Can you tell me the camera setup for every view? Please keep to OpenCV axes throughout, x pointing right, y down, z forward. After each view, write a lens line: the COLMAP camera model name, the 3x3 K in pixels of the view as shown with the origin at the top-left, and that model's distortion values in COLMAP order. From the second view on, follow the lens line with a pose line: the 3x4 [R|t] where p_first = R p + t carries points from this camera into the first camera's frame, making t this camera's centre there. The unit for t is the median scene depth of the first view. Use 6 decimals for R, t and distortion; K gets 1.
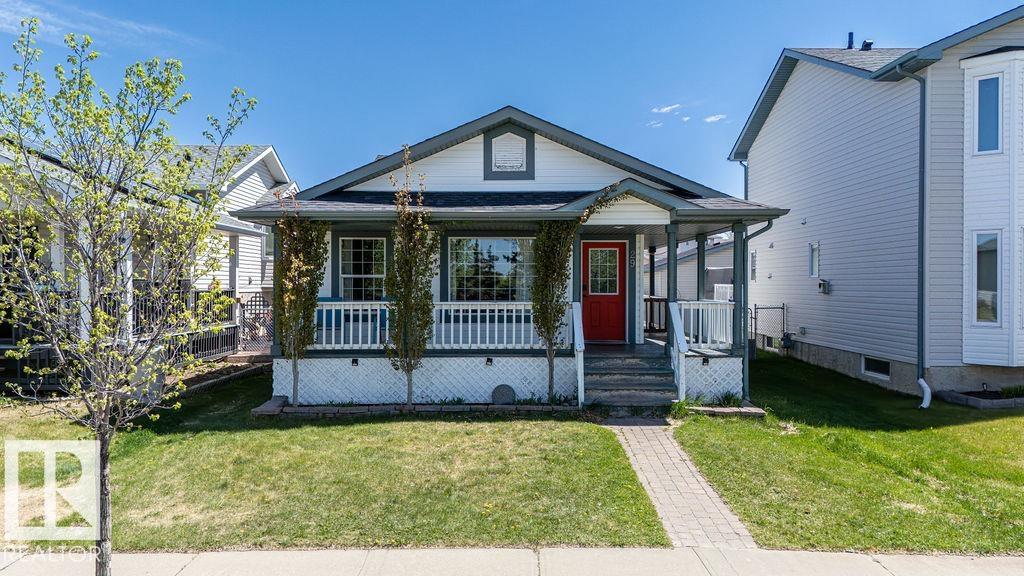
lens RADIAL K [[716.7, 0, 512.0], [0, 716.7, 288.0], [0, 0, 1]] dist [0.045372, -0.002427]
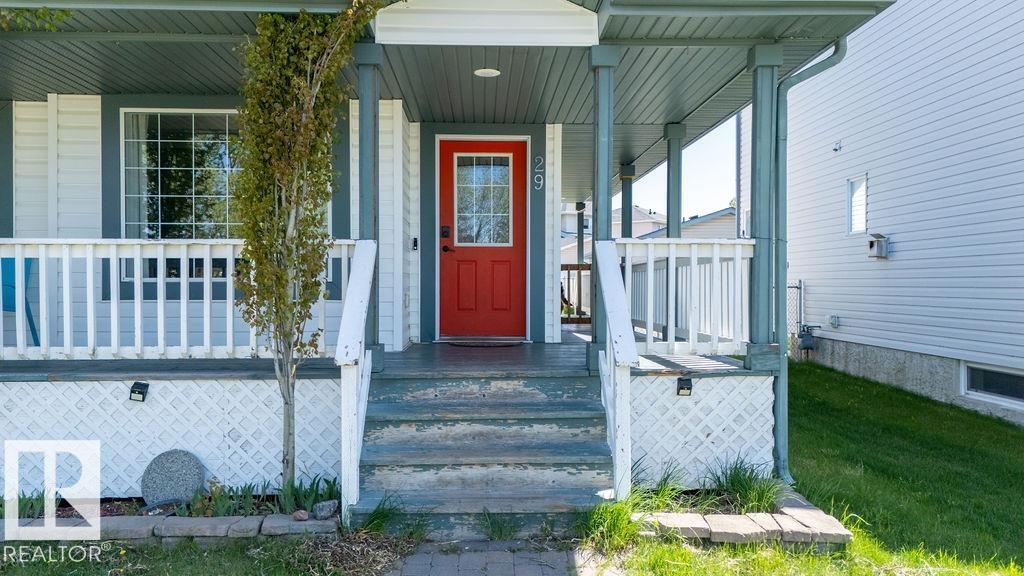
lens RADIAL K [[716.7, 0, 512.0], [0, 716.7, 288.0], [0, 0, 1]] dist [0.045372, -0.002427]
pose [[0.999458, -0.001113, 0.032915, 0.157851], [0.001098, 0.999999, 0.000451, 0.046013], [-0.032916, -0.000415, 0.999458, 0.594588]]
